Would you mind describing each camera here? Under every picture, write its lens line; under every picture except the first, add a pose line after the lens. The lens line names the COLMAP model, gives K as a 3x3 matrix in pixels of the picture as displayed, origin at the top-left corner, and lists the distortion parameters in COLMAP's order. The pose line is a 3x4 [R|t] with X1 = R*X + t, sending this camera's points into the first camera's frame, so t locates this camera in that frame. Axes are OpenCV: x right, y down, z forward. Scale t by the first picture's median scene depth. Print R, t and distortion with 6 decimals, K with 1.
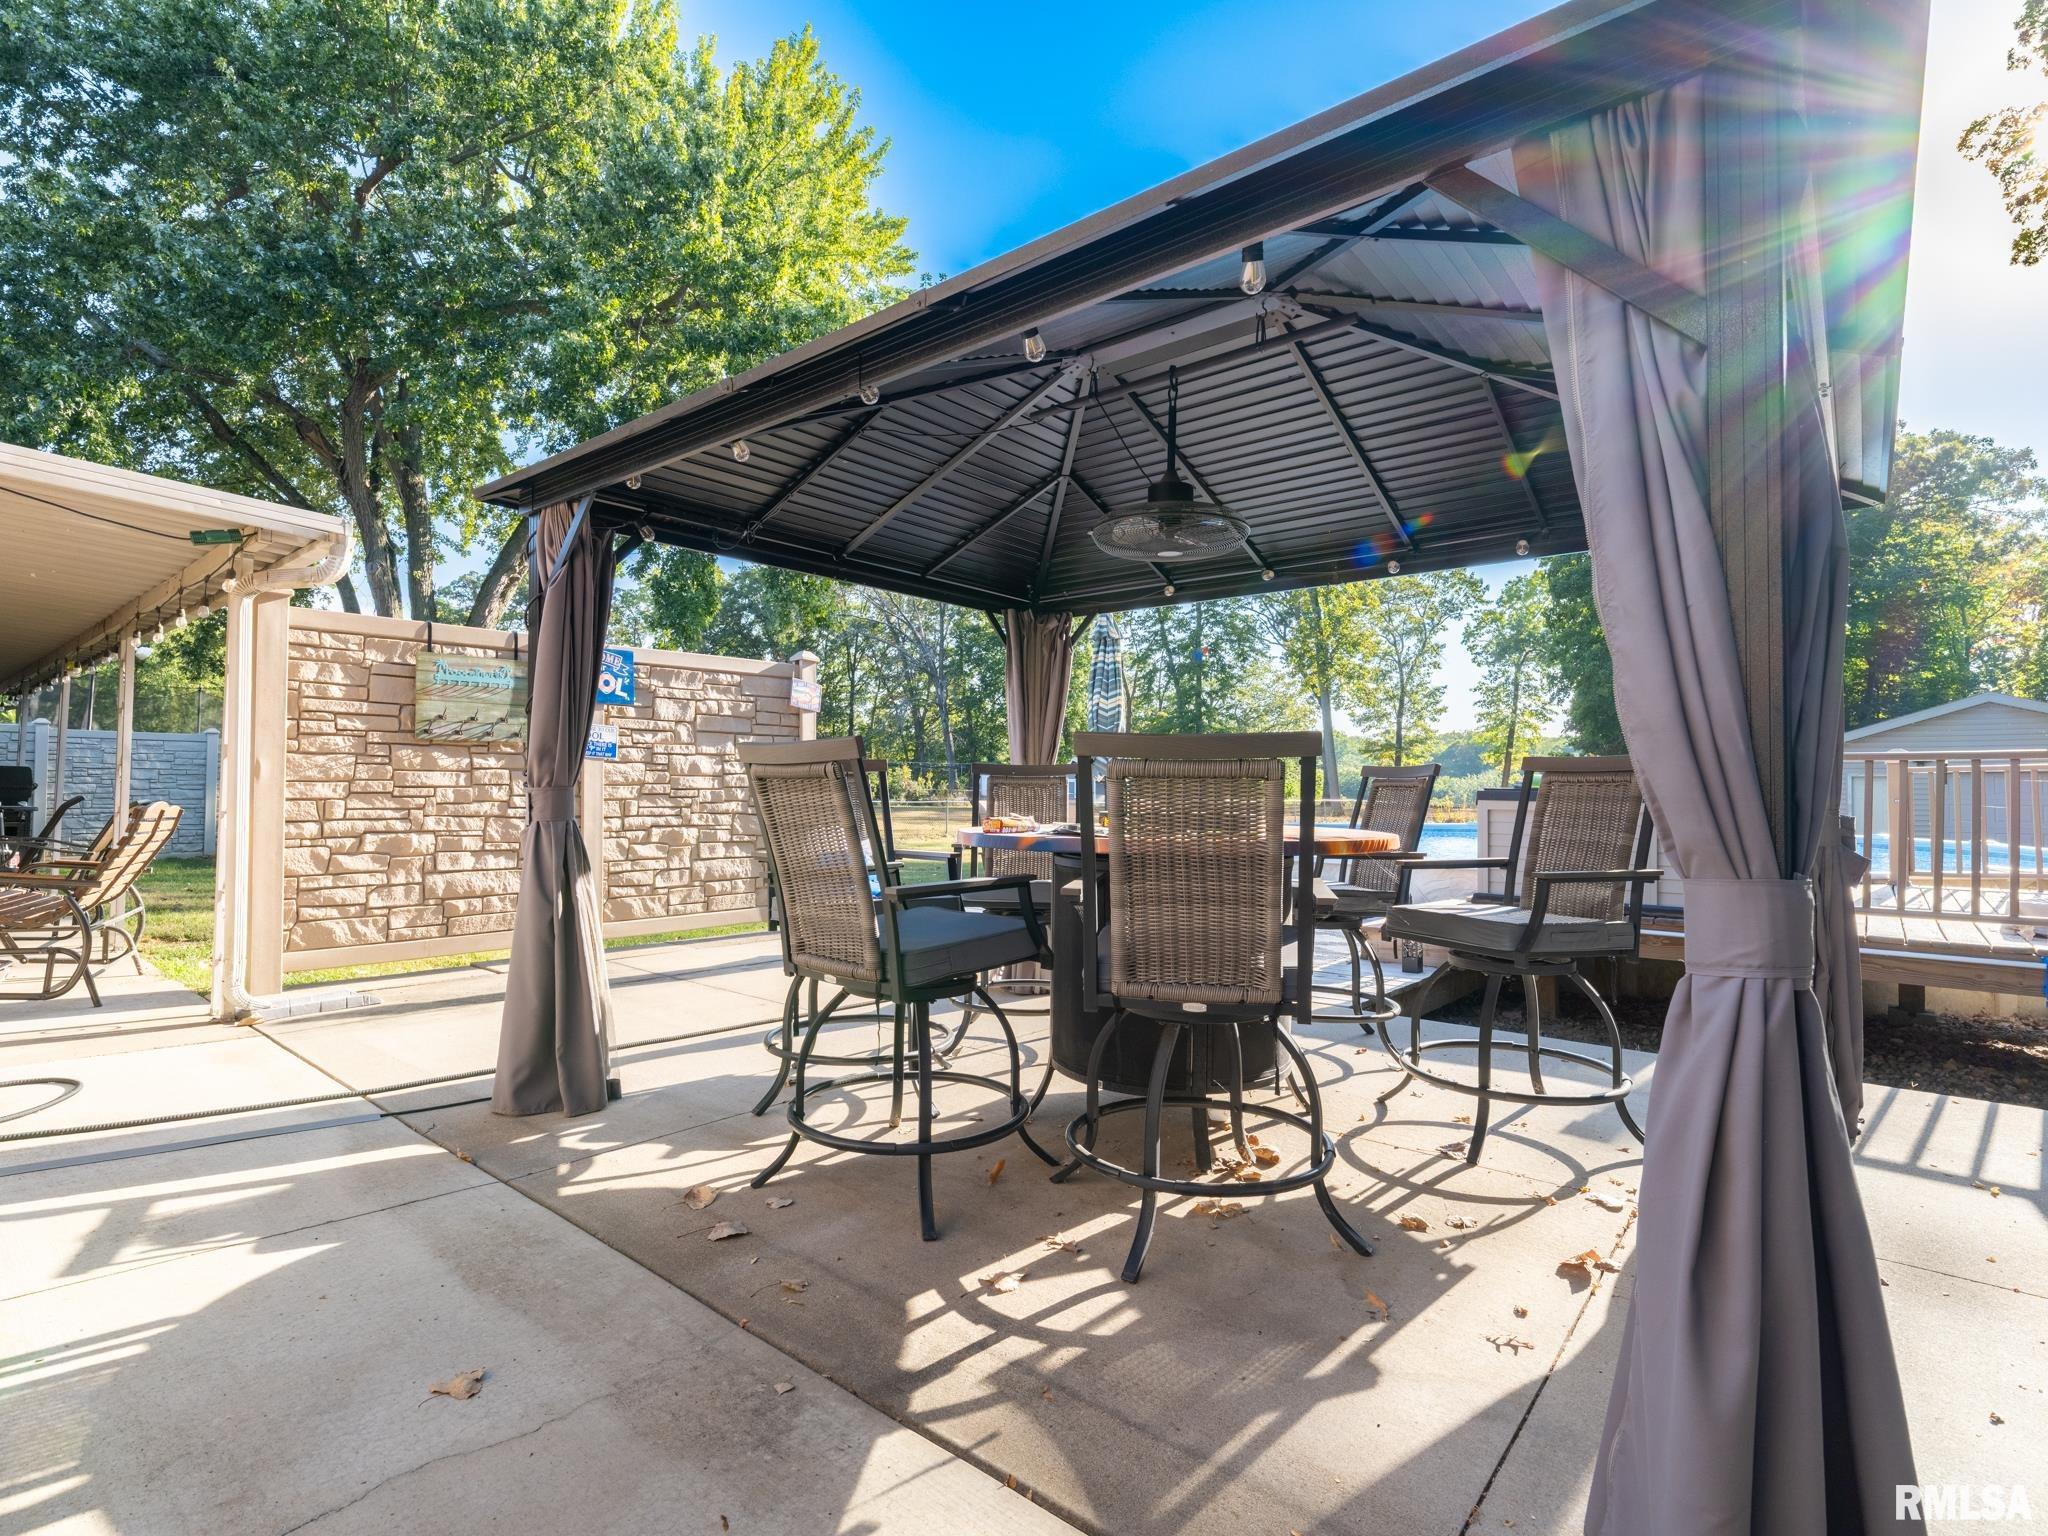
lens RADIAL K [[1004.3, 0, 1014.6], [0, 1004.3, 768.5], [0, 0, 1]] dist [-0.002893, -0.000884]
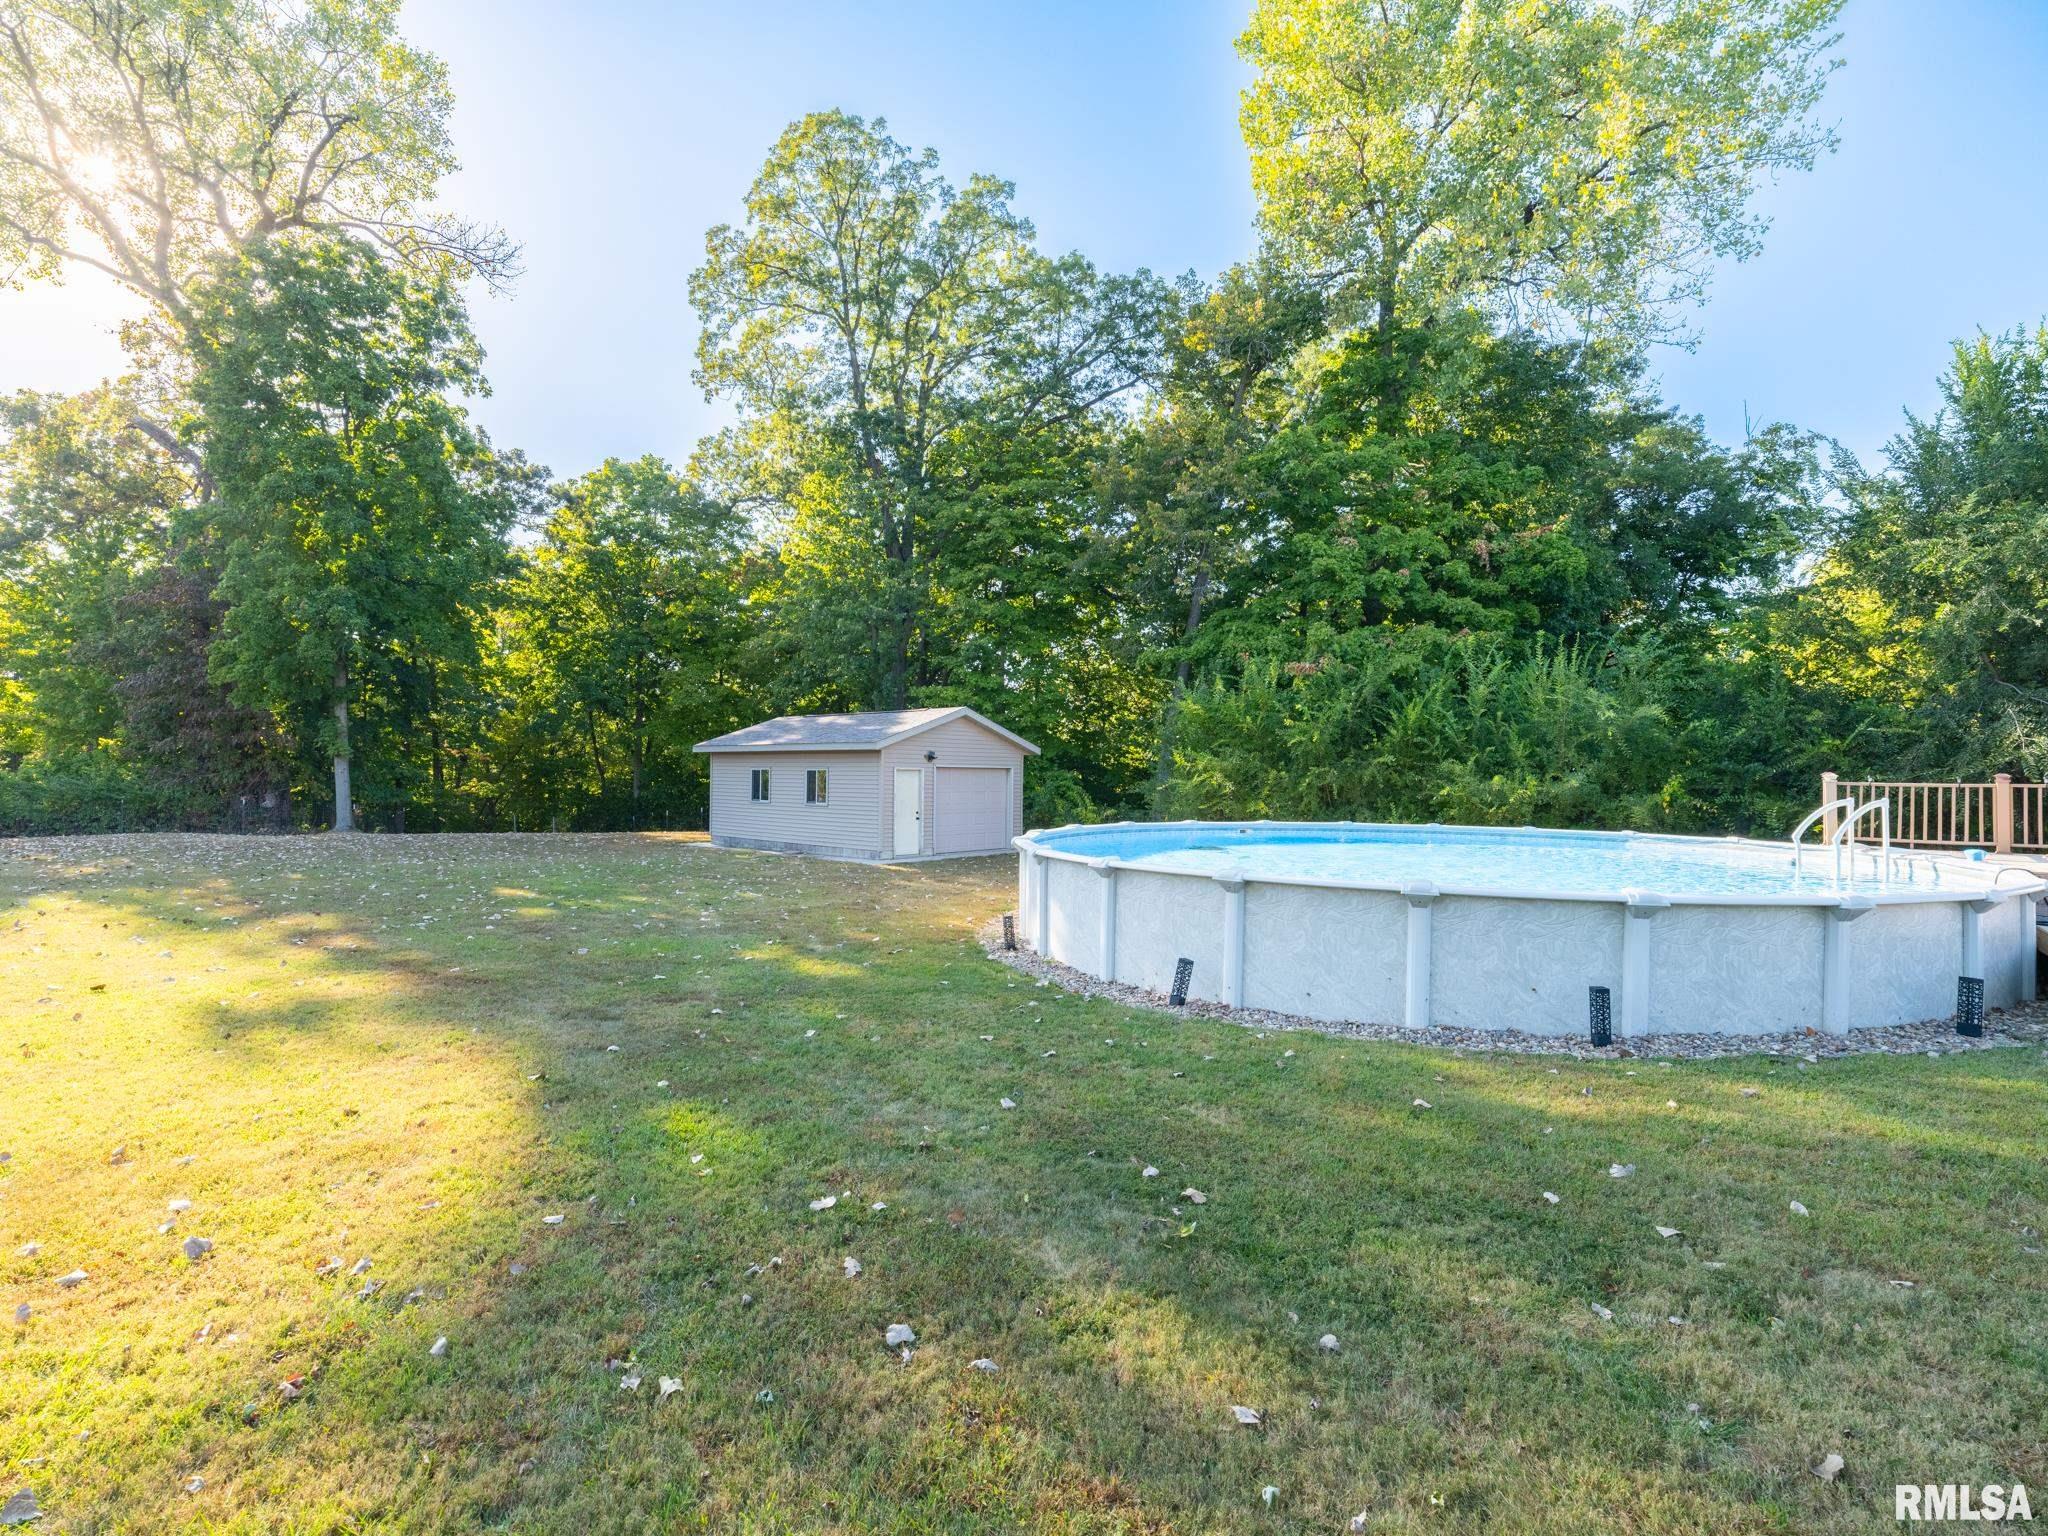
lens RADIAL K [[942.3, 0, 1018.8], [0, 942.3, 766.5], [0, 0, 1]] dist [-0.002634, 0.000517]
pose [[-0.028060, 0.004492, 0.999596, -0.073651], [-0.028801, 0.999571, -0.005300, 0.001770], [-0.999191, -0.028938, -0.027918, 0.257512]]
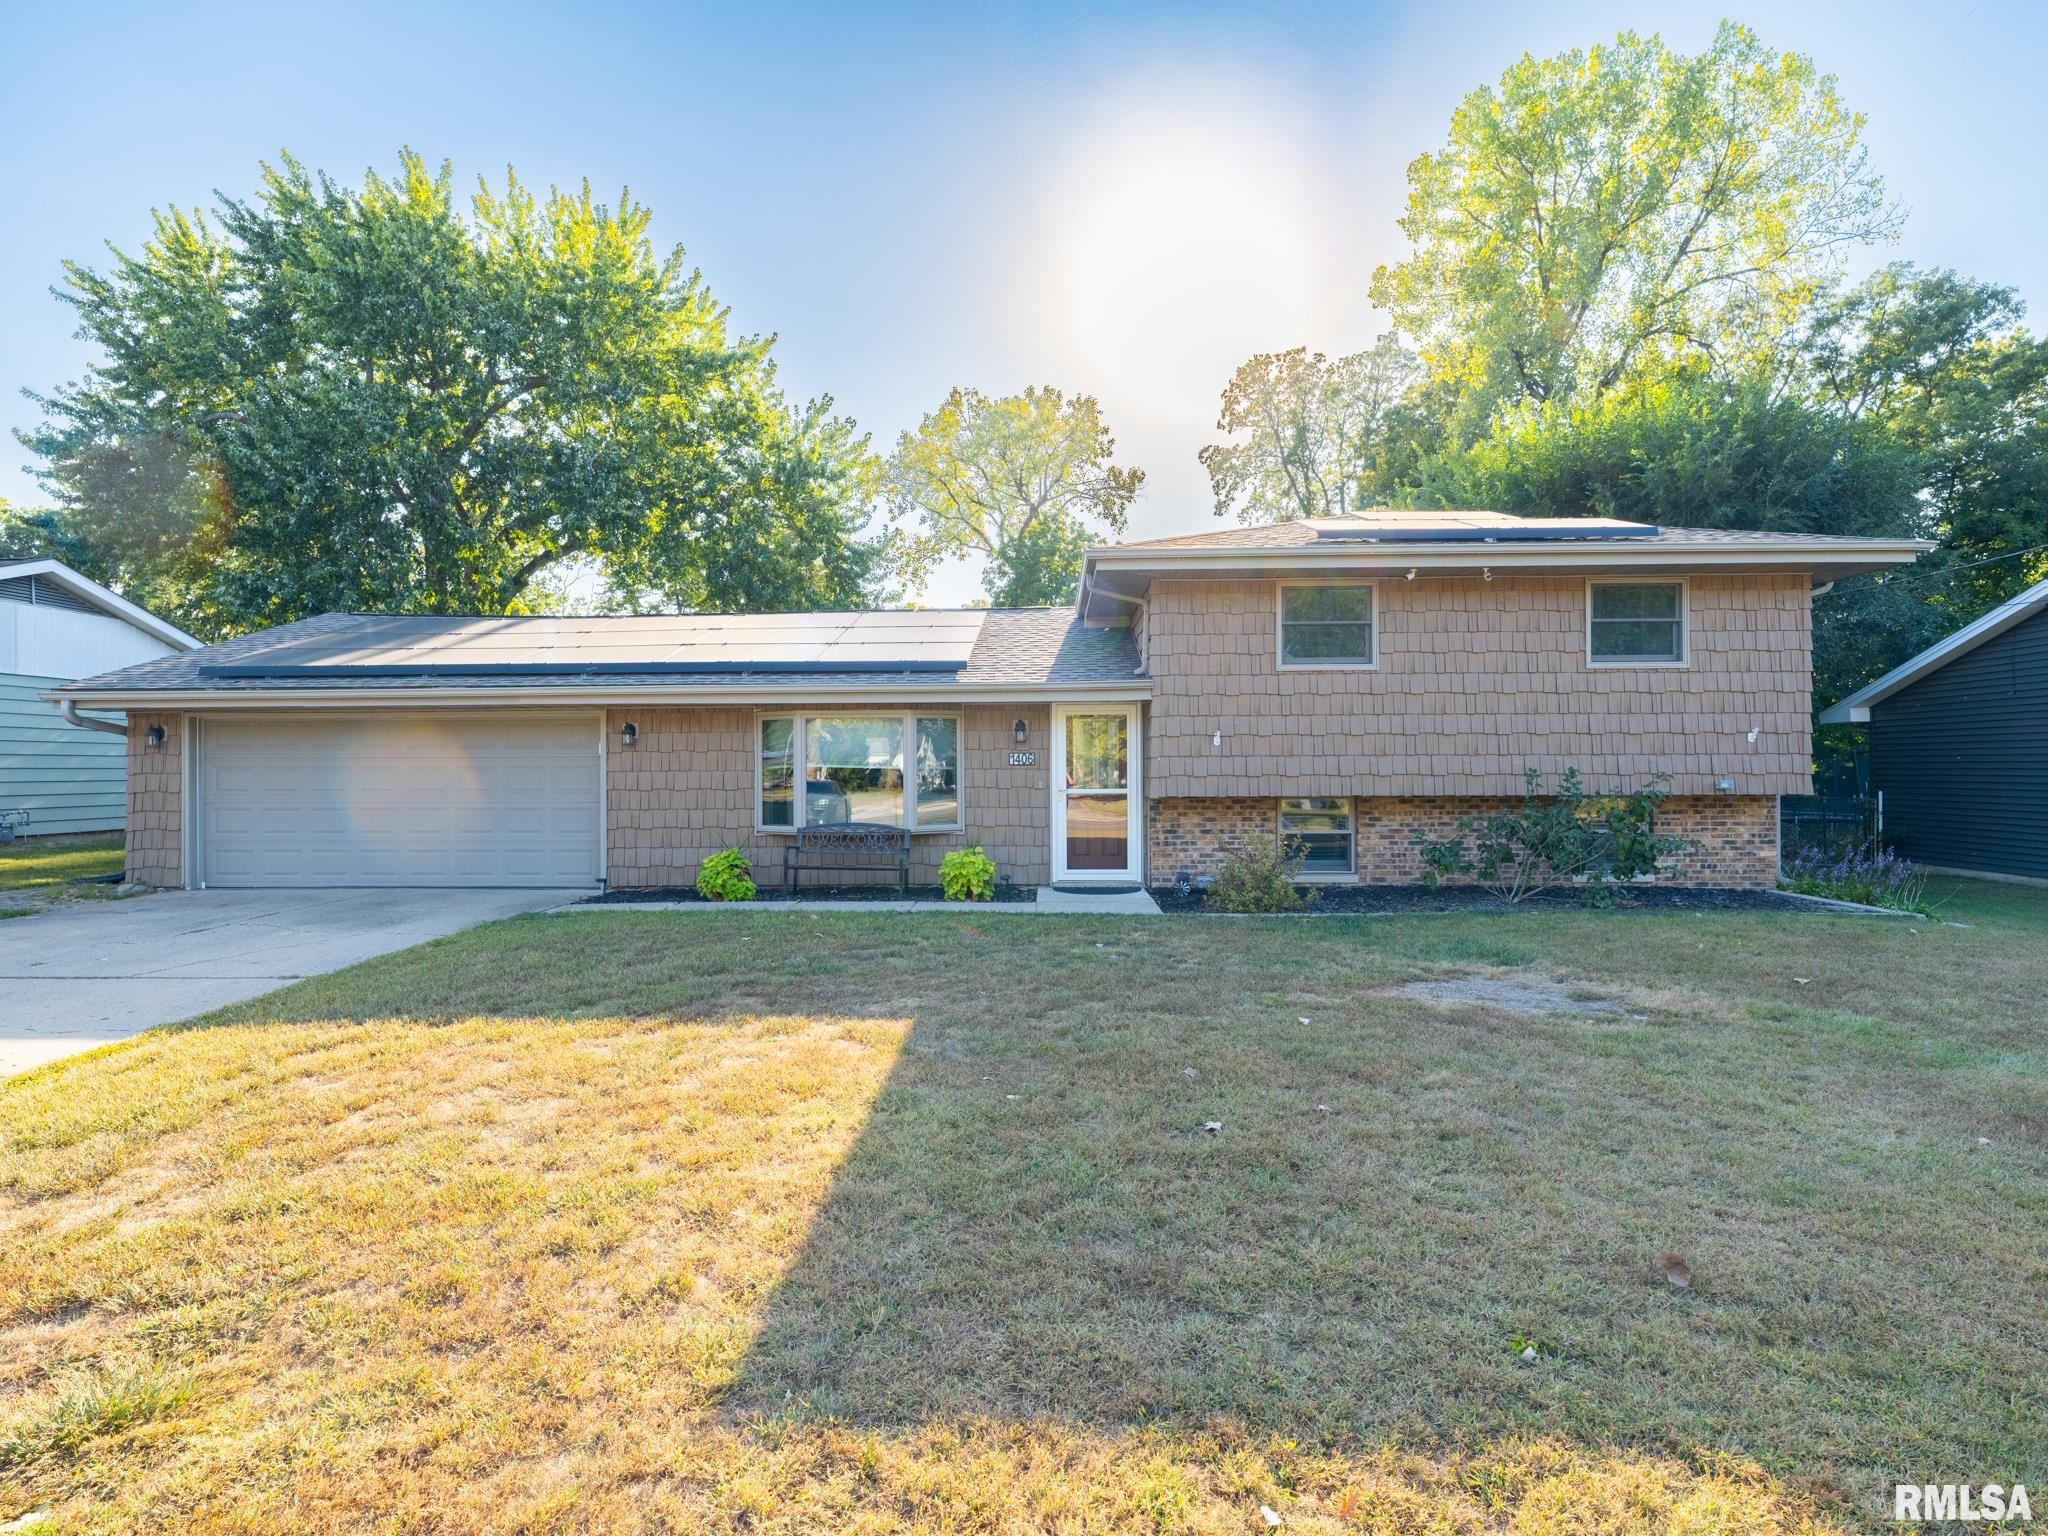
lens RADIAL K [[1071.3, 0, 1024.1], [0, 1071.3, 782.0], [0, 0, 1]] dist [-0.004632, -0.001640]
pose [[0.777191, -0.015167, 0.629081, -0.278848], [-0.002420, 0.999630, 0.027091, -0.009356], [-0.629260, -0.022577, 0.776867, -0.188162]]
